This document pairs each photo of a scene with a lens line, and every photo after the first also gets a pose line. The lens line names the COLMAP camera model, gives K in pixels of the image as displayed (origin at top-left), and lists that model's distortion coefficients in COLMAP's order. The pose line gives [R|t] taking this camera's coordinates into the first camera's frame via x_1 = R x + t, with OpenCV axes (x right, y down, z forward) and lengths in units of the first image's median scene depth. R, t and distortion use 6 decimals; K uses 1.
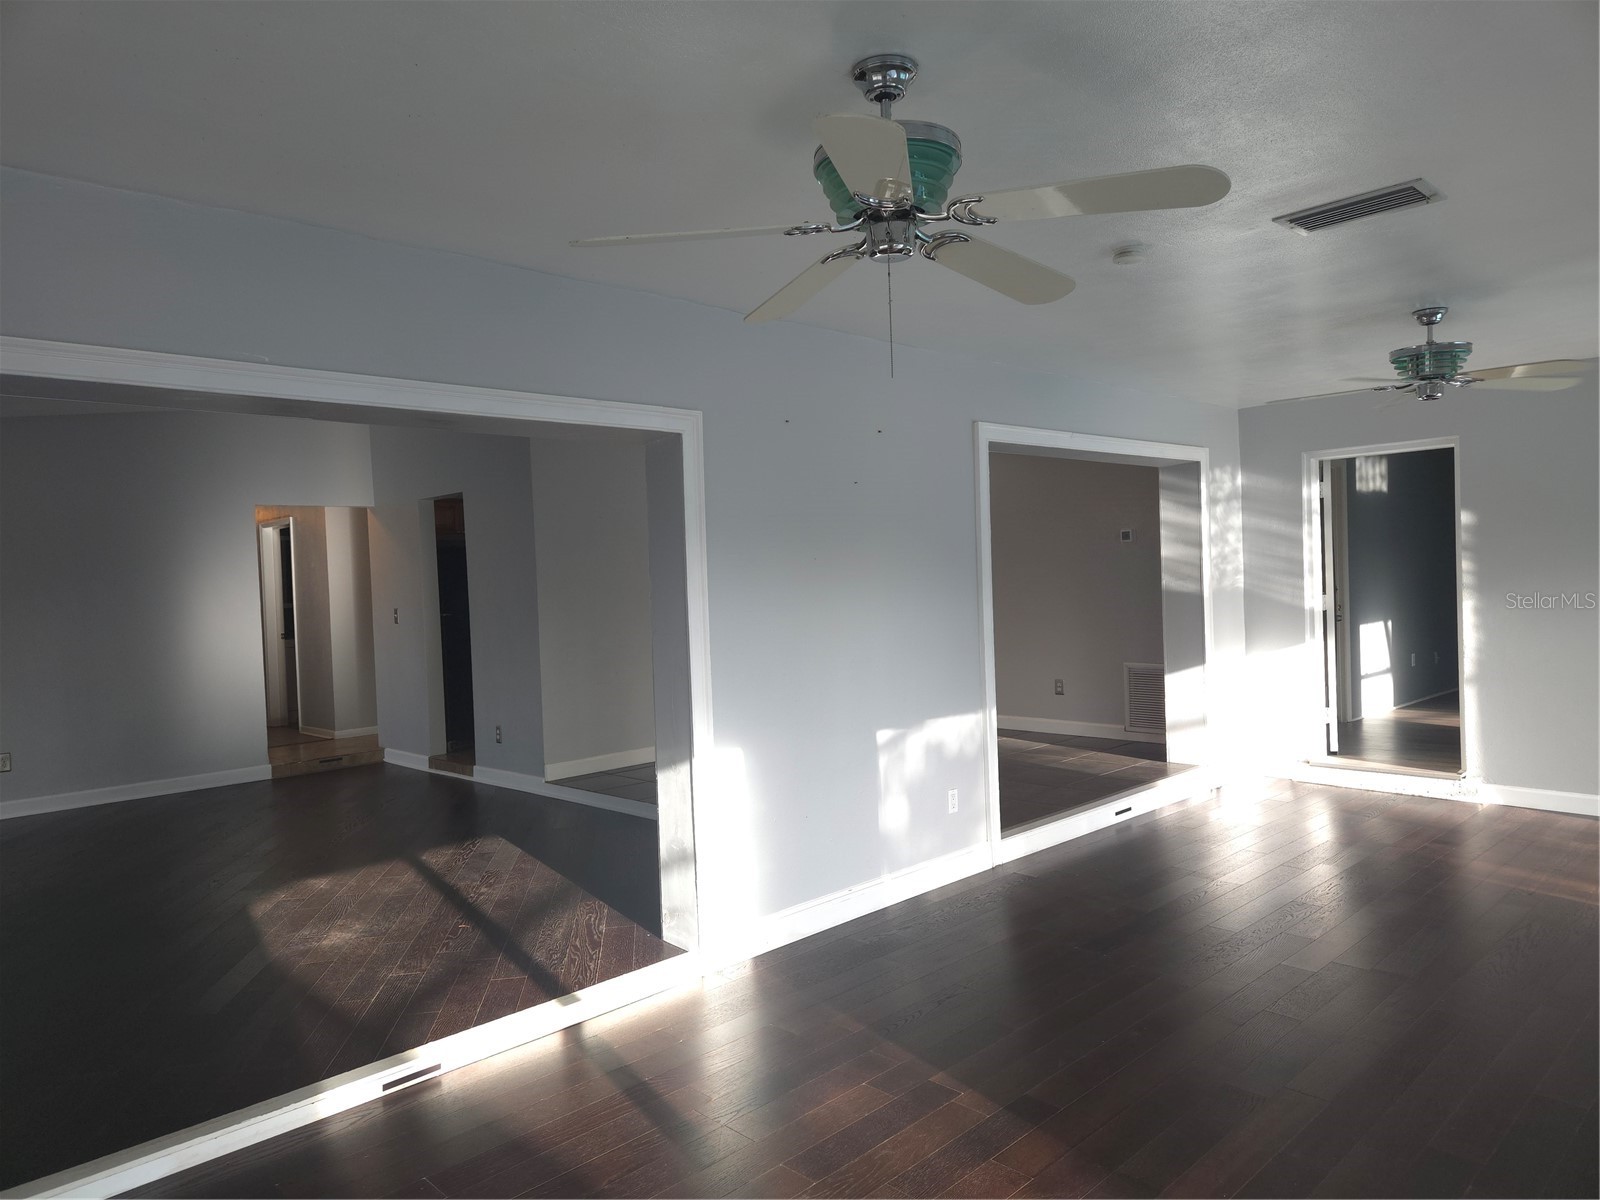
lens RADIAL K [[1108.3, 0, 792.3], [0, 1108.3, 608.0], [0, 0, 1]] dist [0.013576, 0.002370]
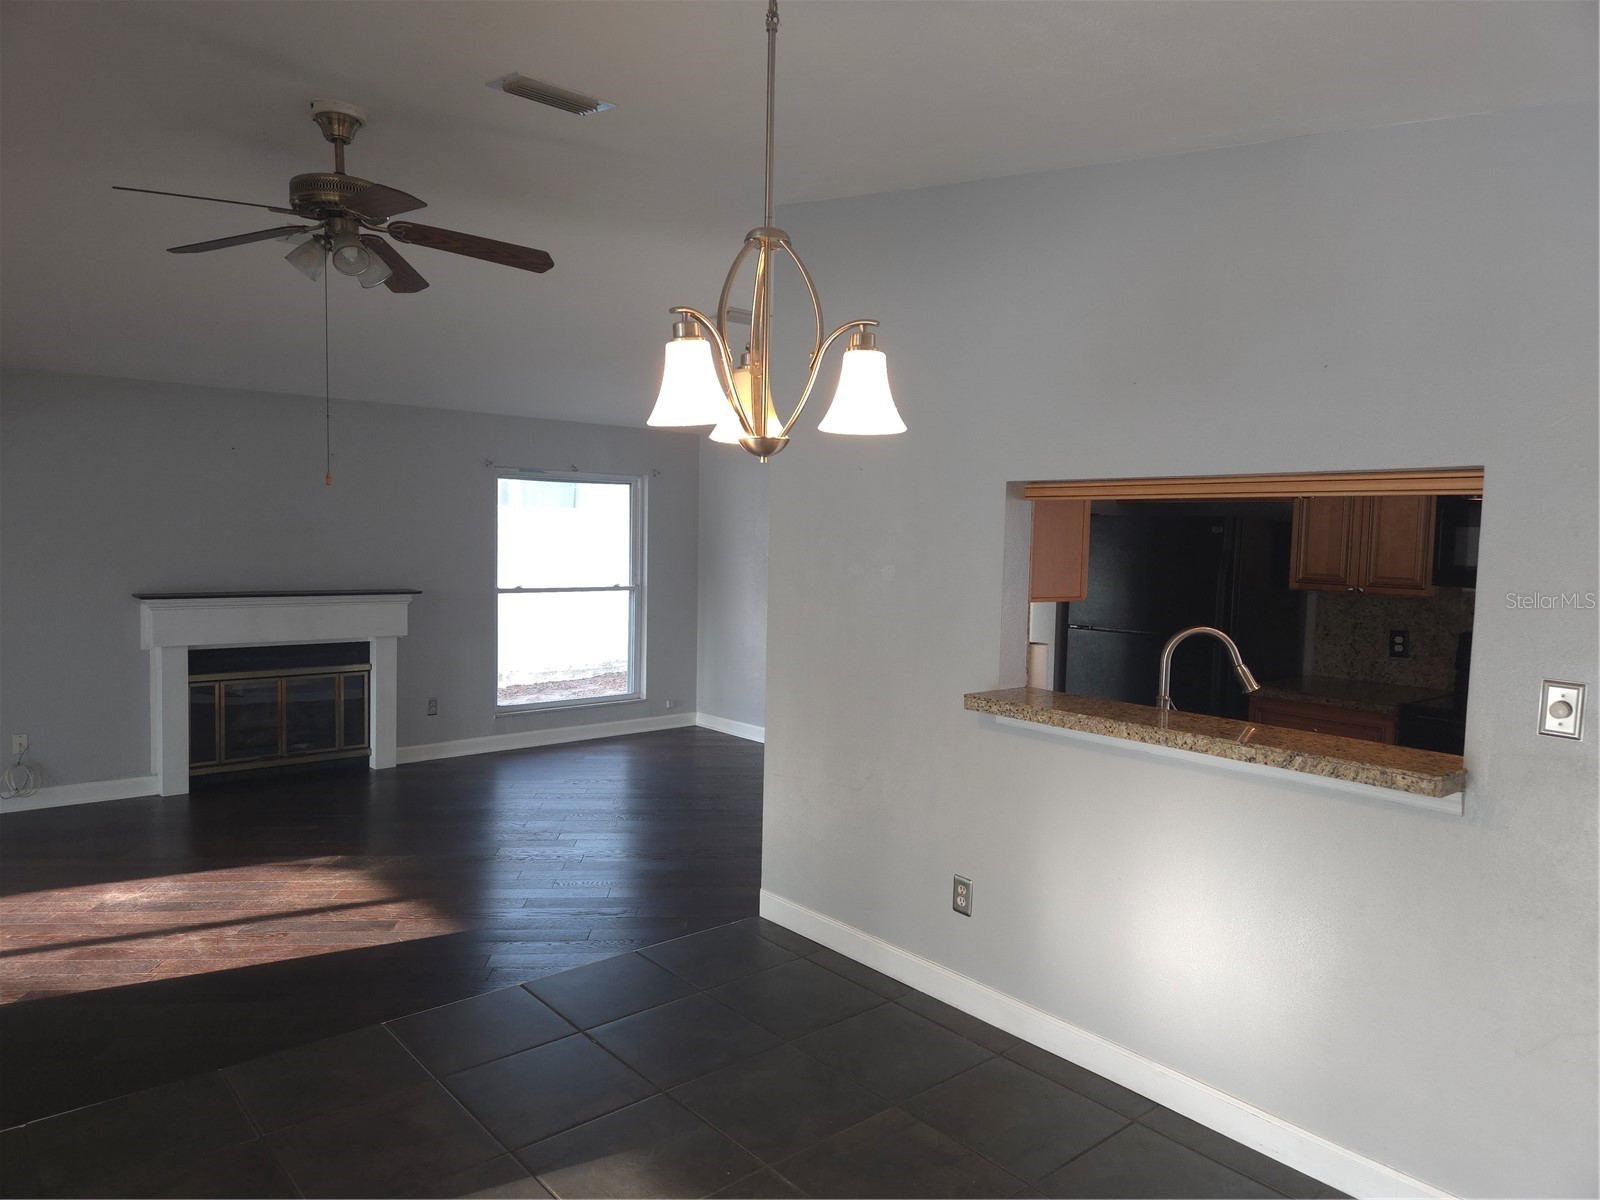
lens RADIAL K [[1067.9, 0, 796.3], [0, 1067.9, 594.7], [0, 0, 1]] dist [0.087346, -0.073233]
pose [[-0.085737, 0.096959, -0.991589, 0.538003], [-0.041712, 0.994032, 0.100804, -0.120259], [0.995444, 0.050004, -0.081181, 1.705061]]
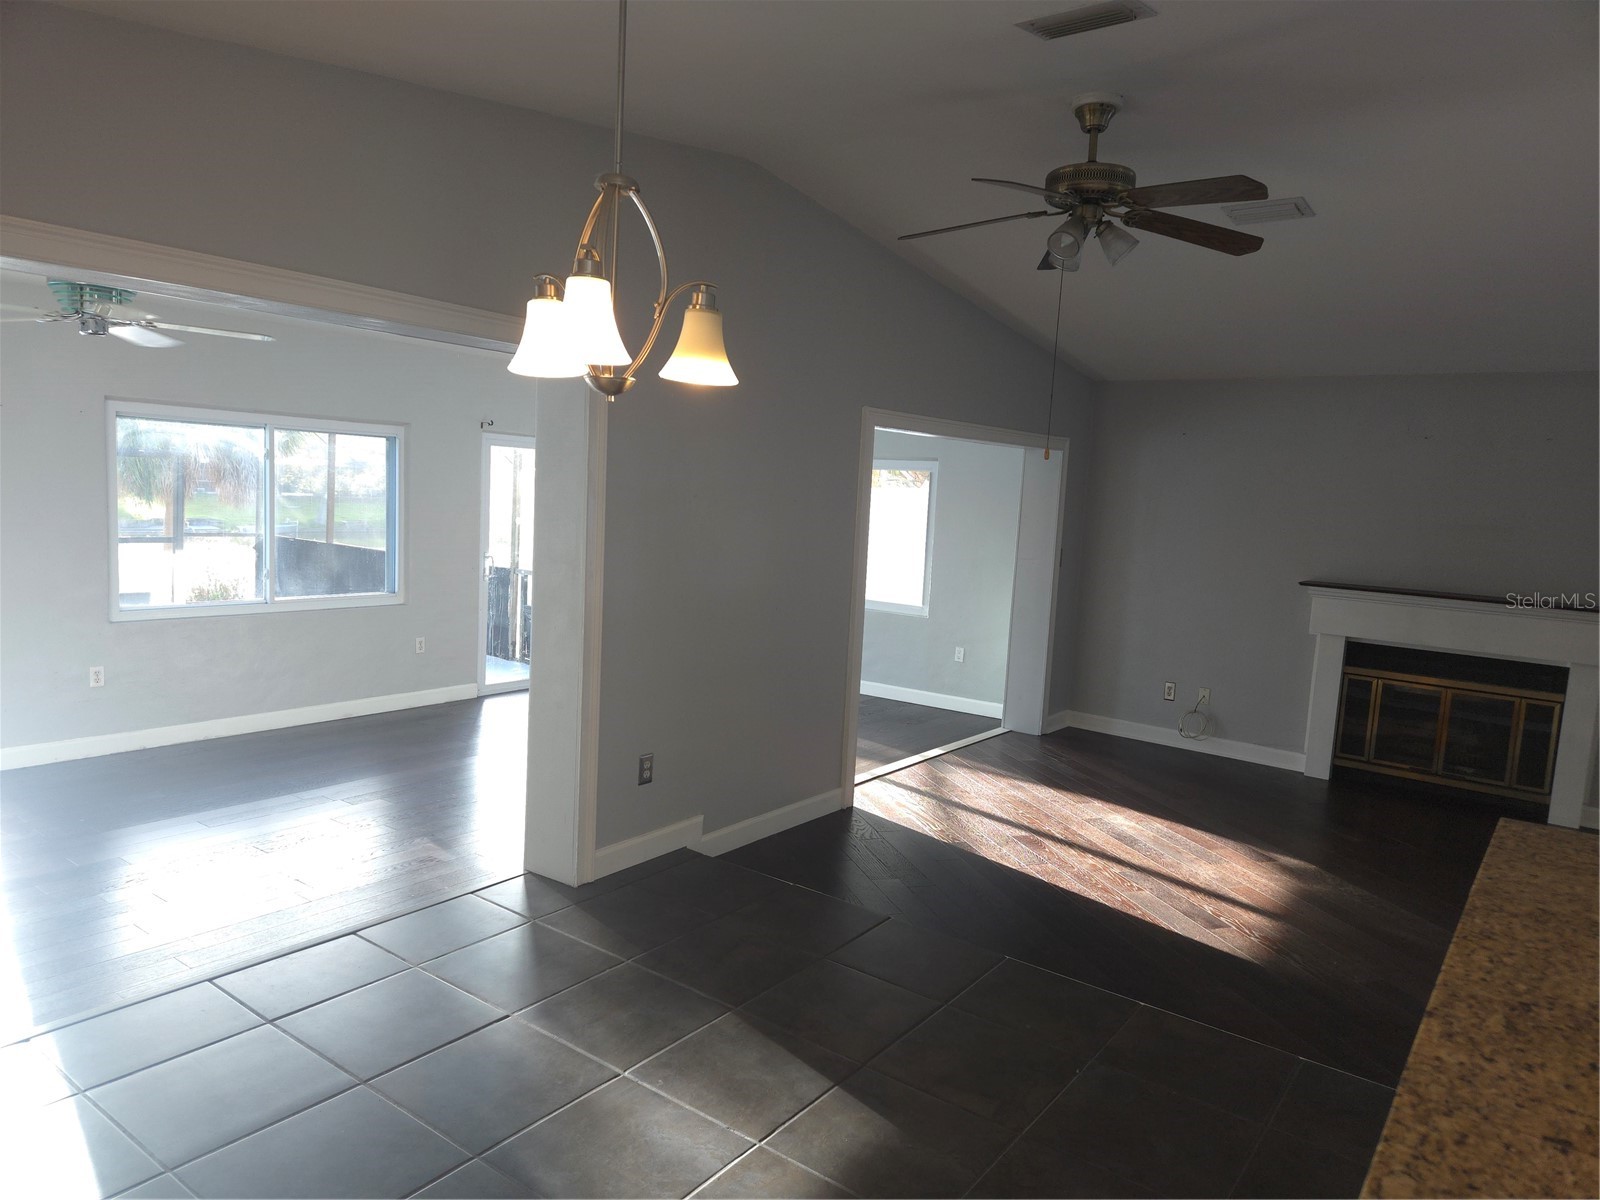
lens RADIAL K [[1068.5, 0, 791.6], [0, 1068.5, 608.7], [0, 0, 1]] dist [0.078175, -0.062825]
pose [[-0.989165, 0.002919, -0.146782, 0.132880], [-0.019288, 0.988553, 0.149638, -0.113593], [0.145538, 0.150848, -0.977785, 2.091756]]
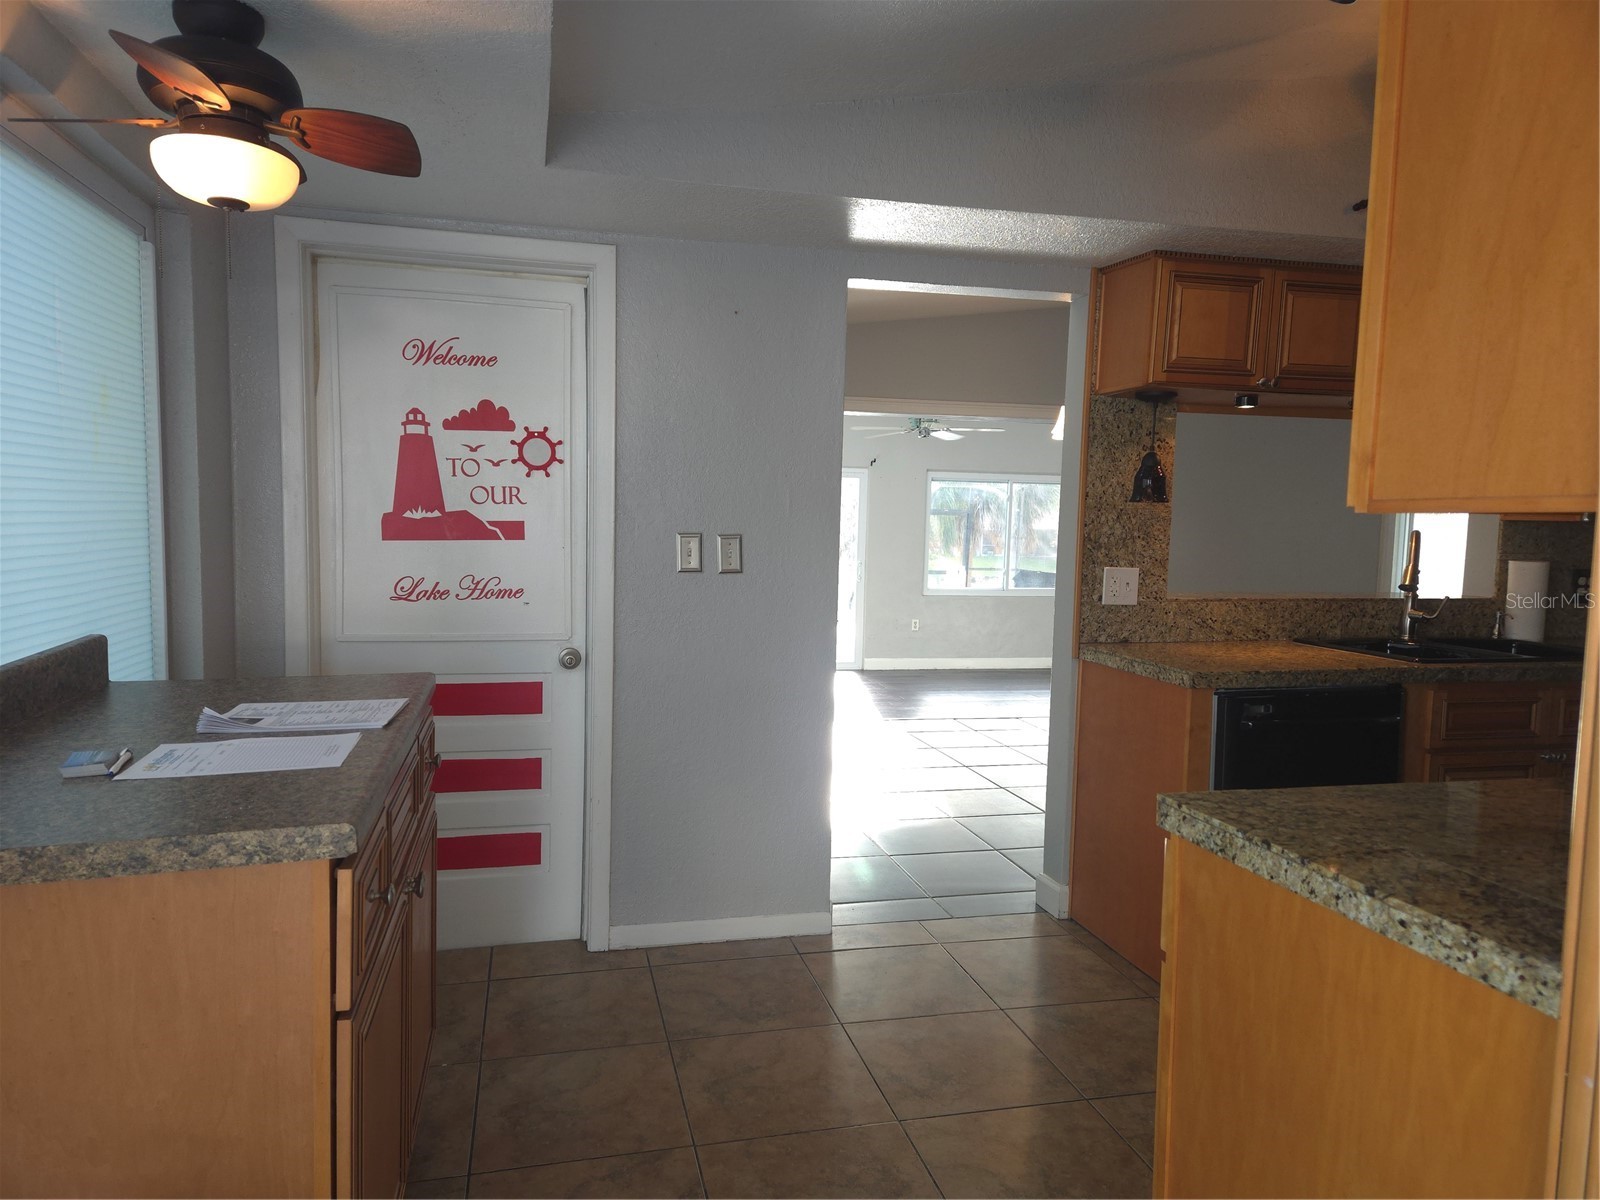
lens RADIAL K [[1068.5, 0, 791.6], [0, 1068.5, 608.7], [0, 0, 1]] dist [0.078175, -0.062825]
pose [[-0.860396, -0.023740, 0.509072, -0.170272], [0.025257, 0.995700, 0.089122, -0.068909], [-0.508999, 0.089538, -0.856097, 2.790866]]
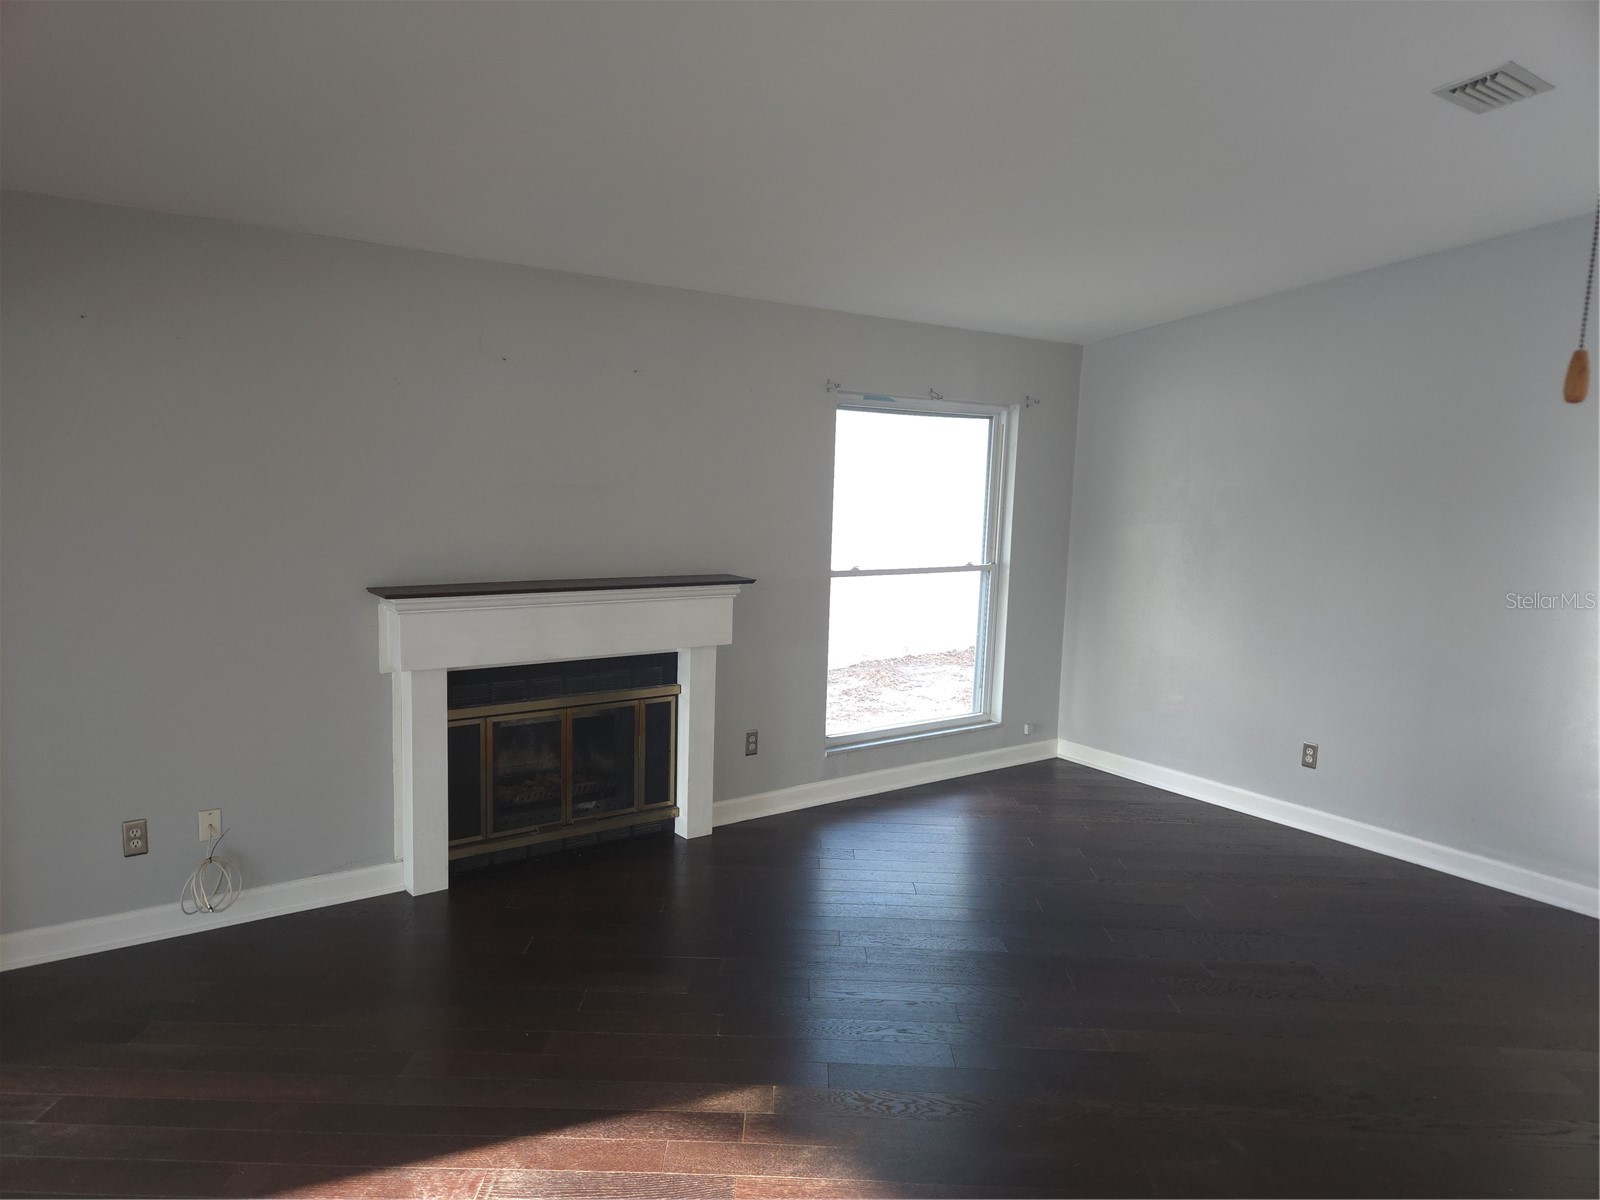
lens RADIAL K [[1068.5, 0, 791.6], [0, 1068.5, 608.7], [0, 0, 1]] dist [0.078175, -0.062825]
pose [[-0.161729, 0.150122, -0.975350, 0.035901], [-0.036338, 0.986785, 0.157908, -0.080575], [0.986166, 0.060981, -0.154136, 1.226408]]
